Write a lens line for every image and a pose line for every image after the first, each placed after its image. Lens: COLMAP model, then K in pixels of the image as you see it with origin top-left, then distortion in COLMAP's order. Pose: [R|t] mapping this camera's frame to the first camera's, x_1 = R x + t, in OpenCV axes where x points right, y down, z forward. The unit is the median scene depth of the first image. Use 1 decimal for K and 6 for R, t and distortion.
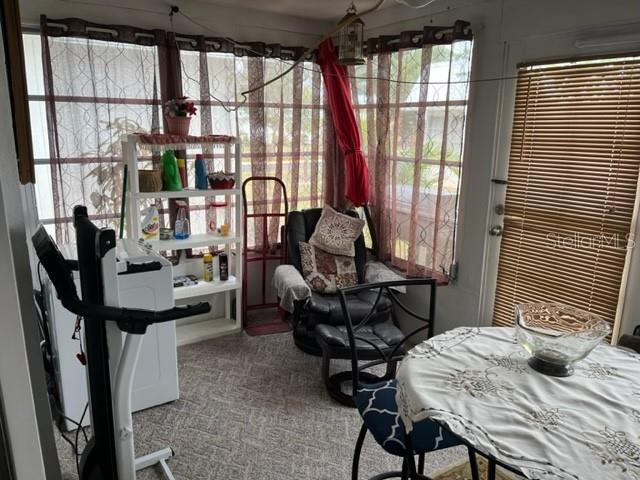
lens RADIAL K [[485.0, 0, 319.9], [0, 485.0, 240.5], [0, 0, 1]] dist [0.041725, -0.033676]
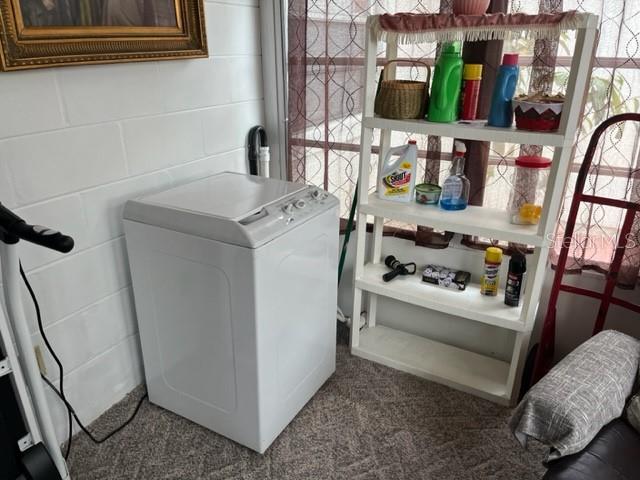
lens RADIAL K [[485.0, 0, 320.1], [0, 485.0, 243.1], [0, 0, 1]] dist [0.041725, -0.033676]
pose [[0.433746, 0.325100, -0.840342, 0.143777], [-0.192542, 0.944540, 0.266029, -0.086342], [0.880223, 0.046412, 0.472286, 0.572205]]
